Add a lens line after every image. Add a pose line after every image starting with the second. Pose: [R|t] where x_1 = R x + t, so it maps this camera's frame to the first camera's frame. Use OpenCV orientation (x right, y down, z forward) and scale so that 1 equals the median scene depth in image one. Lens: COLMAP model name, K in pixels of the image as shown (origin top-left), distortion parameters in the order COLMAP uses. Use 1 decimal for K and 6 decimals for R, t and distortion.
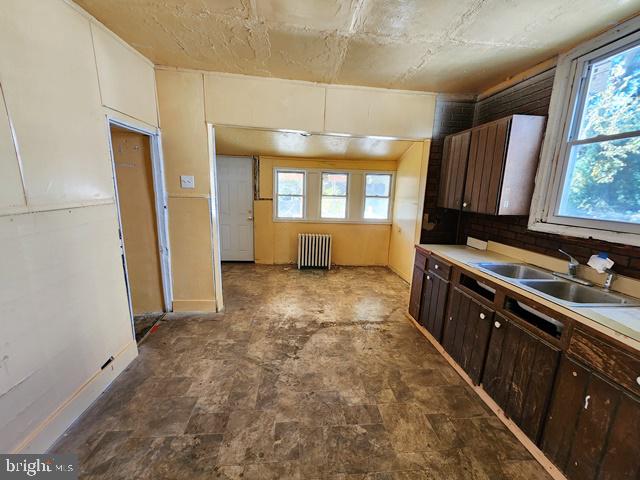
lens RADIAL K [[265.2, 0, 319.4], [0, 265.2, 240.6], [0, 0, 1]] dist [-0.001887, 0.000043]
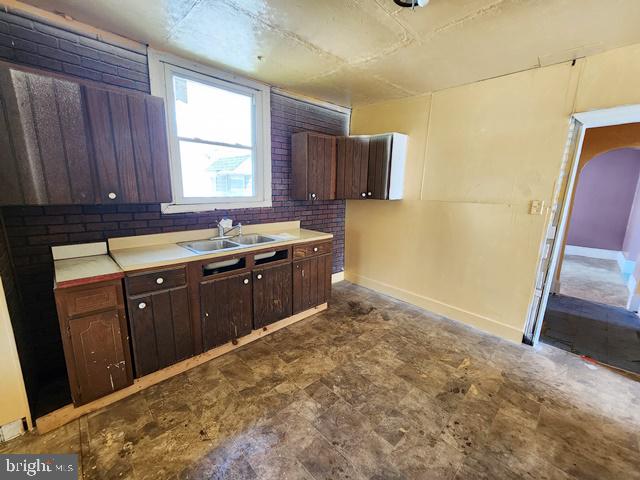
lens RADIAL K [[265.2, 0, 319.4], [0, 265.2, 240.6], [0, 0, 1]] dist [-0.001887, 0.000043]
pose [[-0.625455, -0.200479, 0.754066, -0.190973], [0.110046, 0.934103, 0.339621, -0.106341], [-0.772461, 0.295399, -0.562177, 0.525405]]
